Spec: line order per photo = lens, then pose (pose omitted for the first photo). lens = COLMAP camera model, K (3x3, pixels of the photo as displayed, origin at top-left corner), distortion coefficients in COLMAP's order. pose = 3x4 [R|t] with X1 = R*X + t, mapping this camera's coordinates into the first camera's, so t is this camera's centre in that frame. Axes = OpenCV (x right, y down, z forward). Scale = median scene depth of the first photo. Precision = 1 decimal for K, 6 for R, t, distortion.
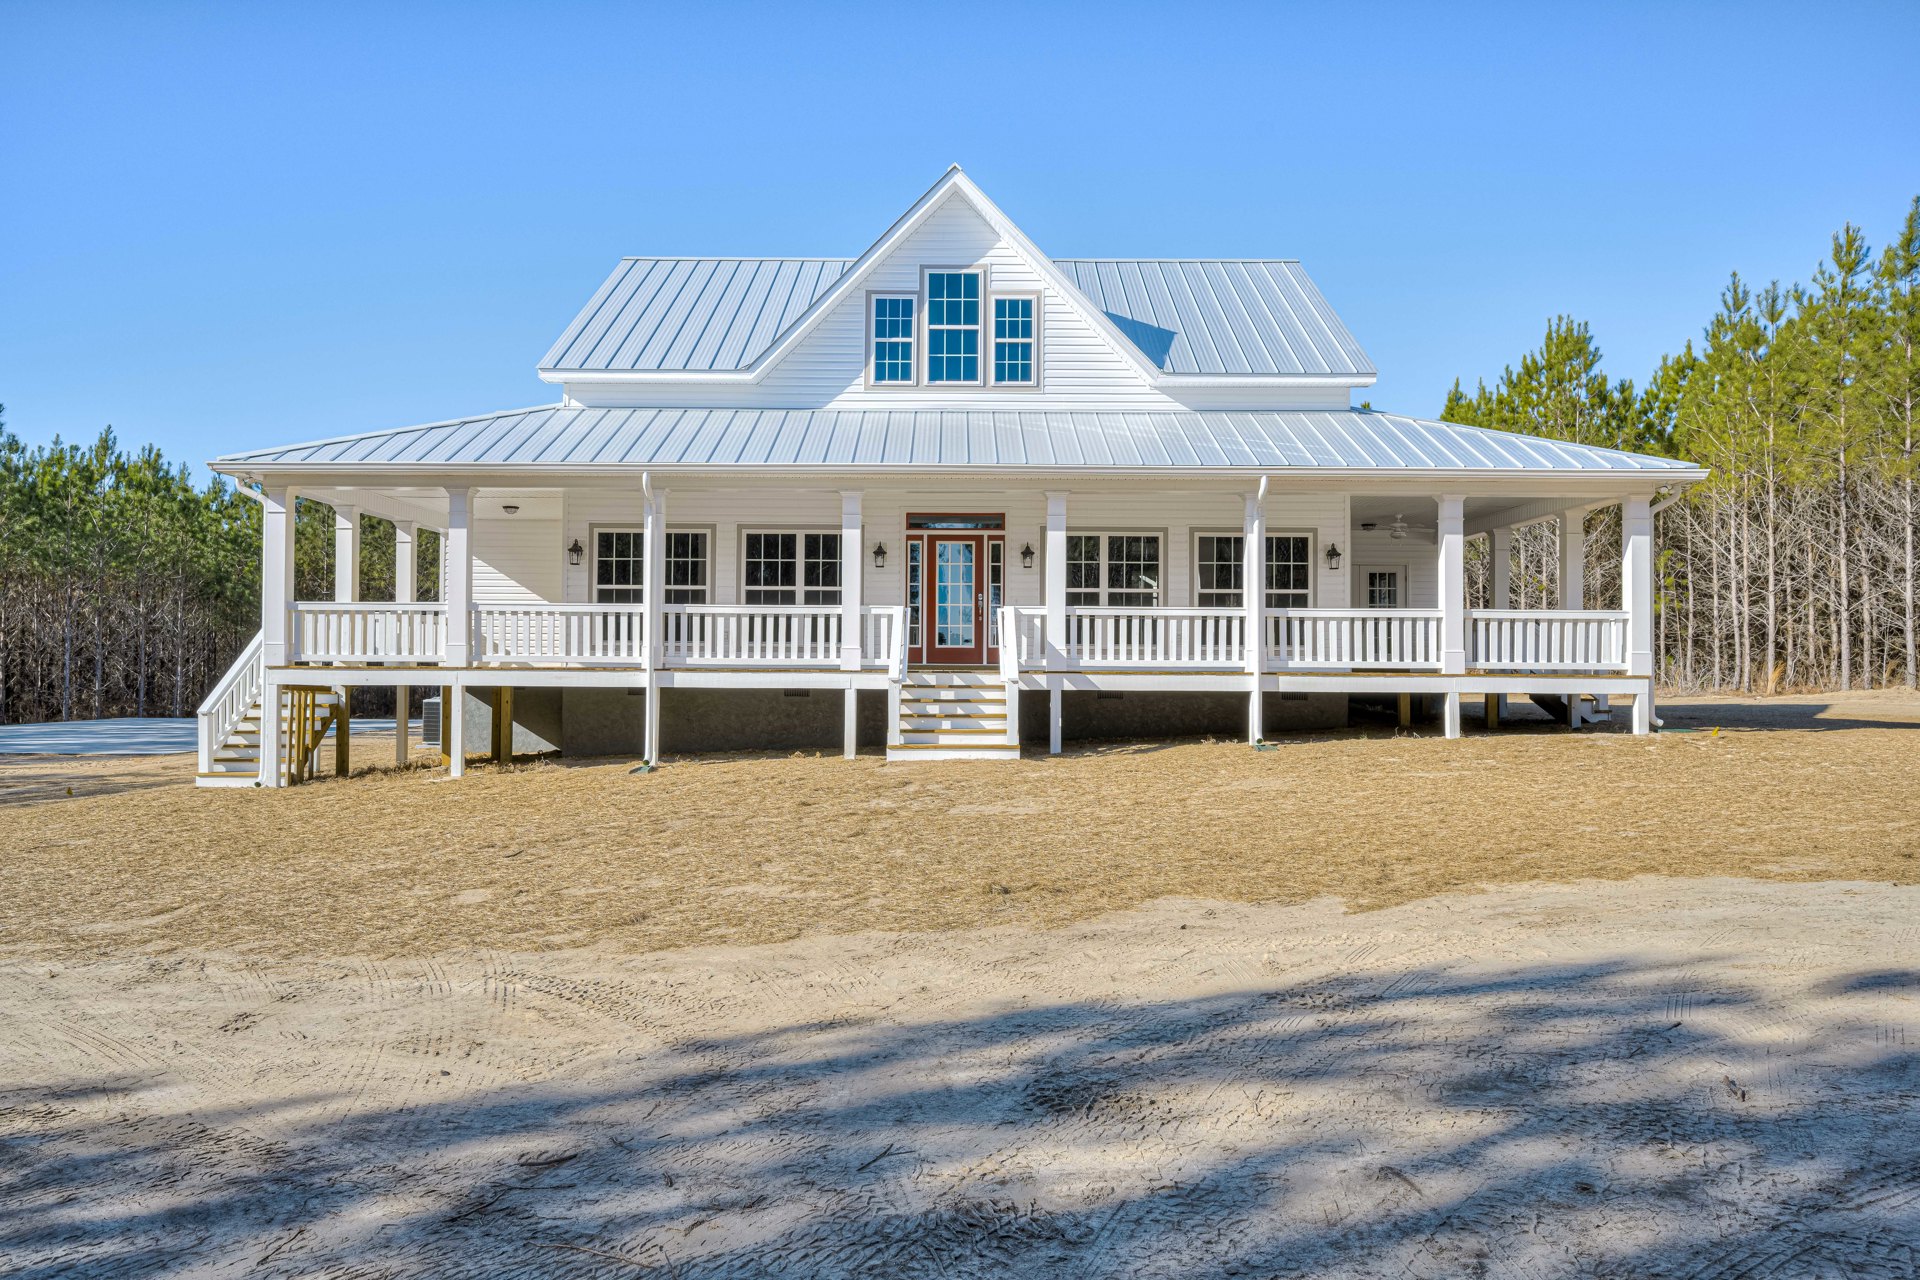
lens RADIAL K [[1303.7, 0, 957.3], [0, 1303.7, 645.1], [0, 0, 1]] dist [-0.000543, -0.000320]
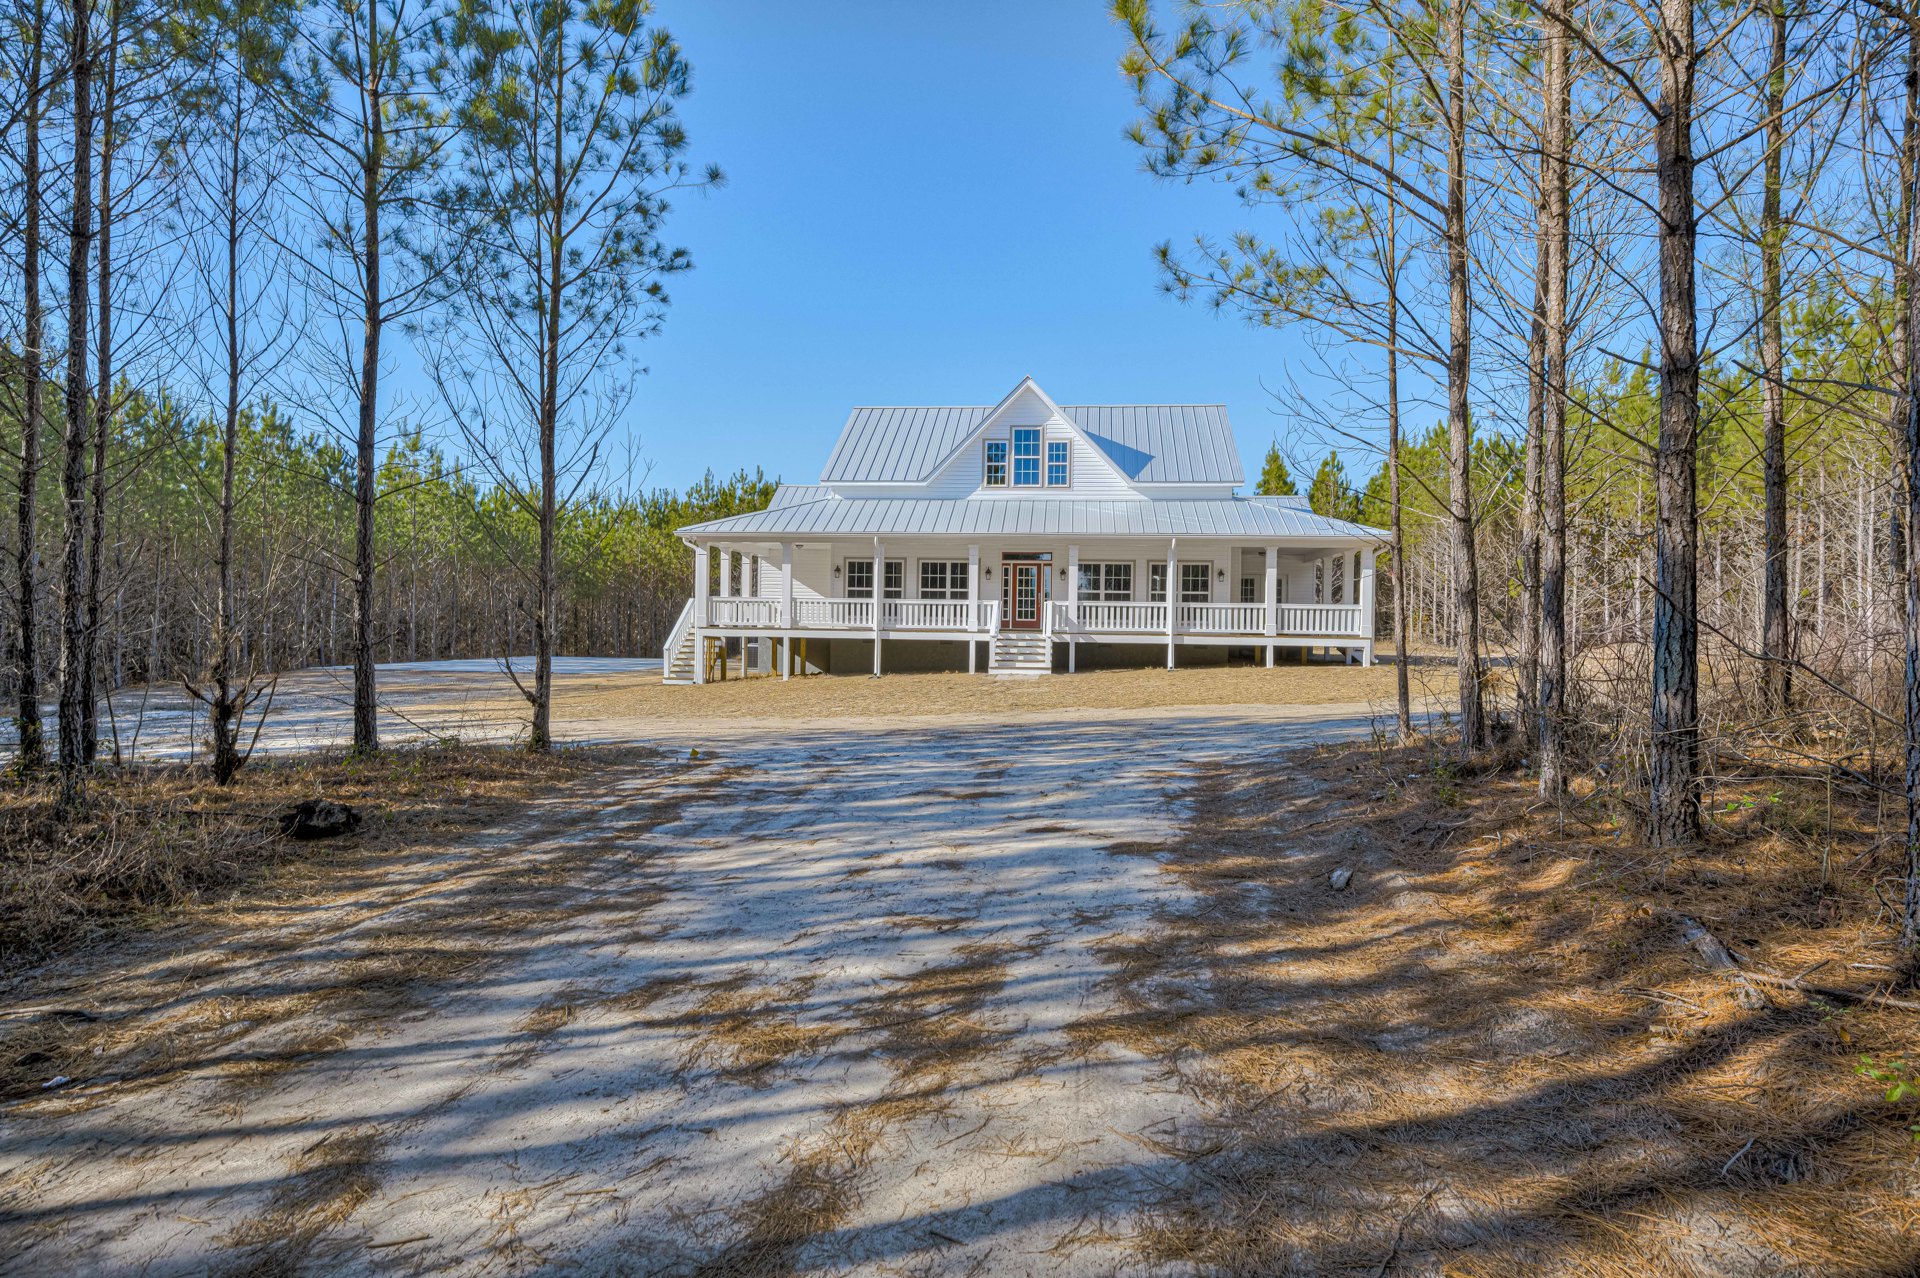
lens RADIAL K [[1048.4, 0, 960.0], [0, 1048.4, 639.0], [0, 0, 1]] dist [-0.002031, -0.000148]
pose [[0.994529, 0.010154, -0.103962, 0.063990], [-0.007599, 0.999660, 0.024941, -0.008992], [0.104180, -0.024014, 0.994268, -0.587190]]
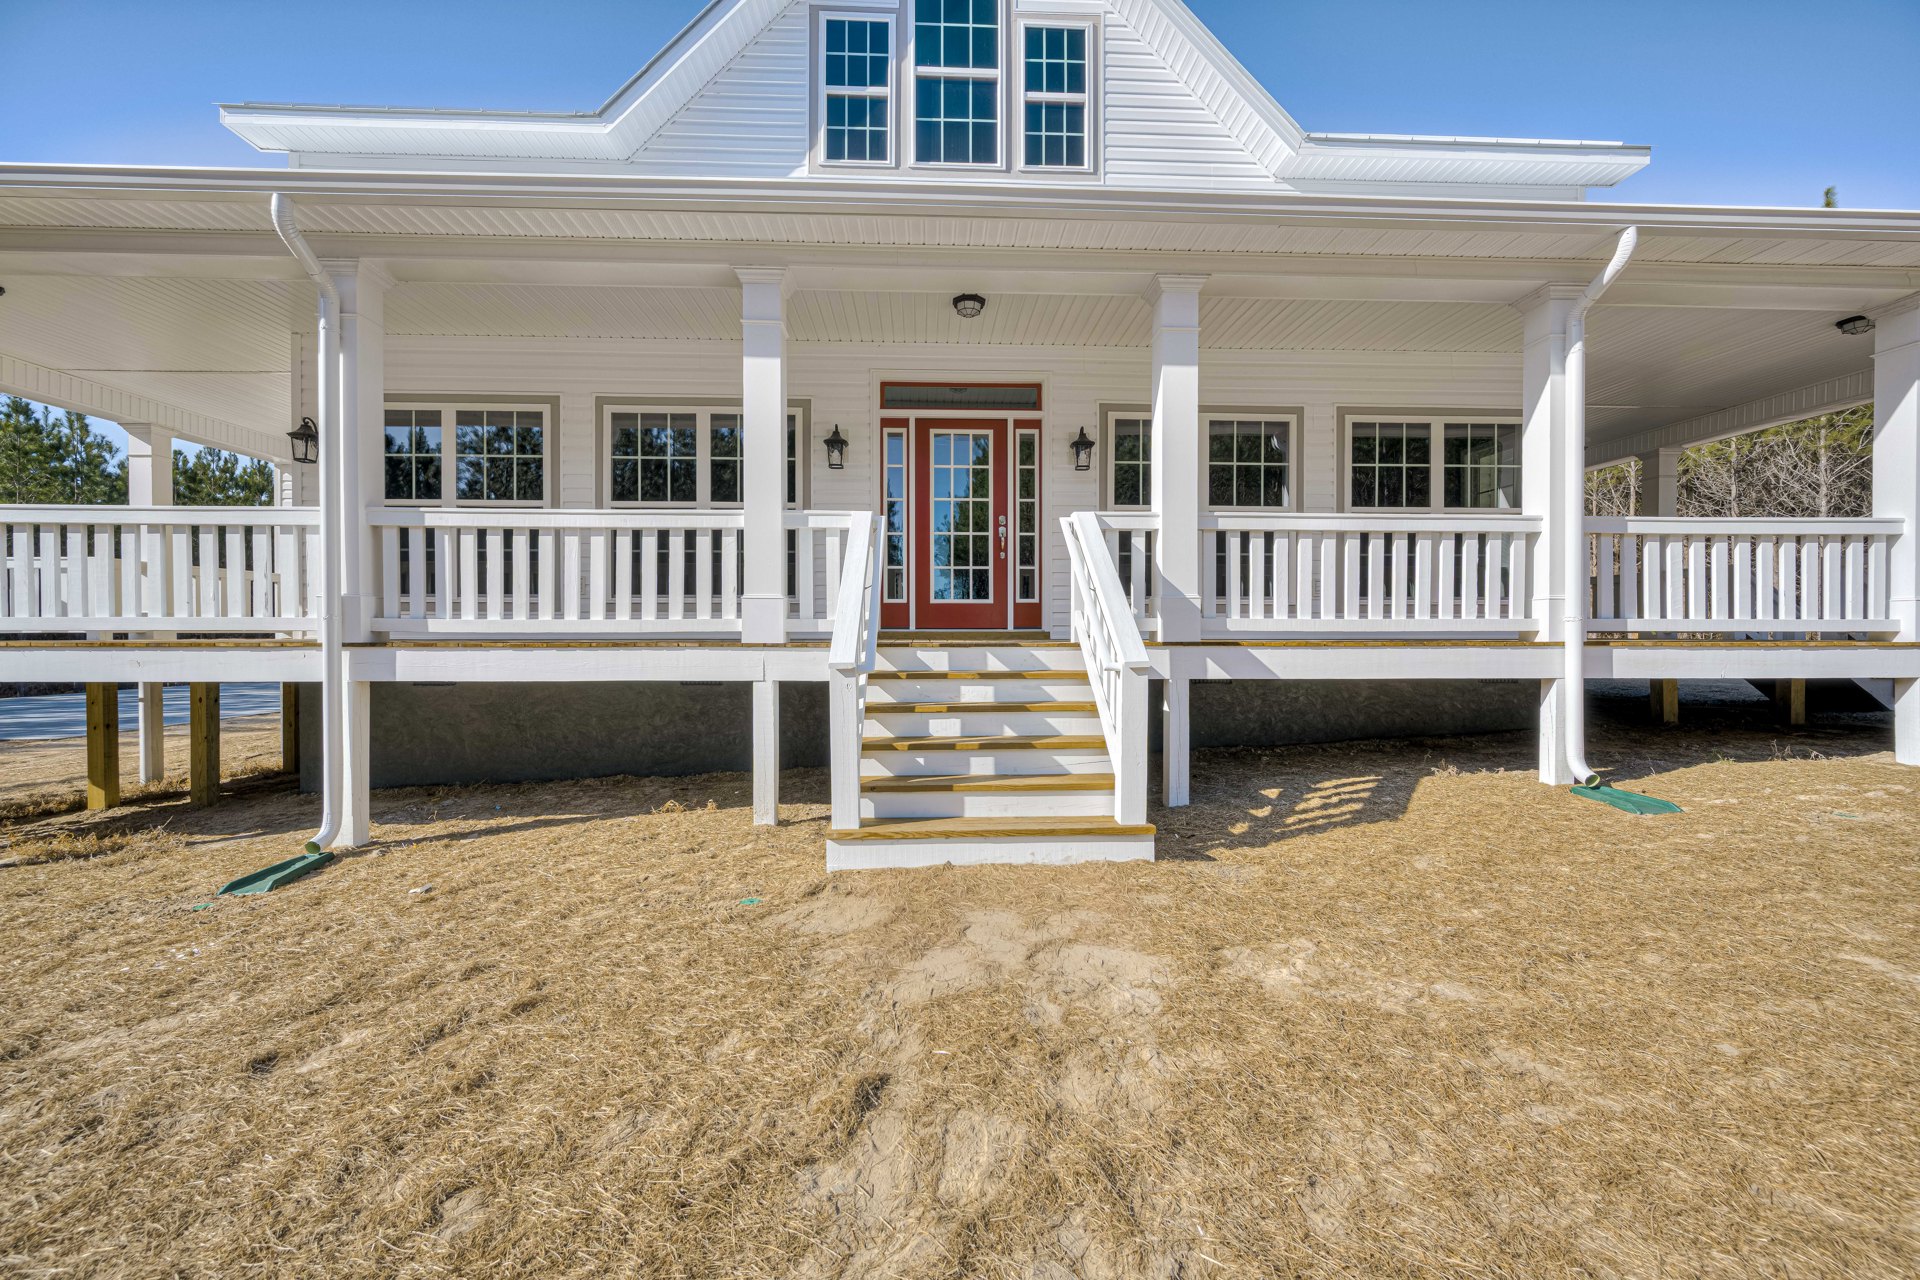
lens RADIAL K [[768.2, 0, 955.2], [0, 768.2, 644.5], [0, 0, 1]] dist [0.000336, 0.000178]
pose [[0.999005, -0.007028, 0.044031, -0.021021], [0.005753, 0.999563, 0.029000, 0.010895], [-0.044216, -0.028718, 0.998609, 0.640214]]
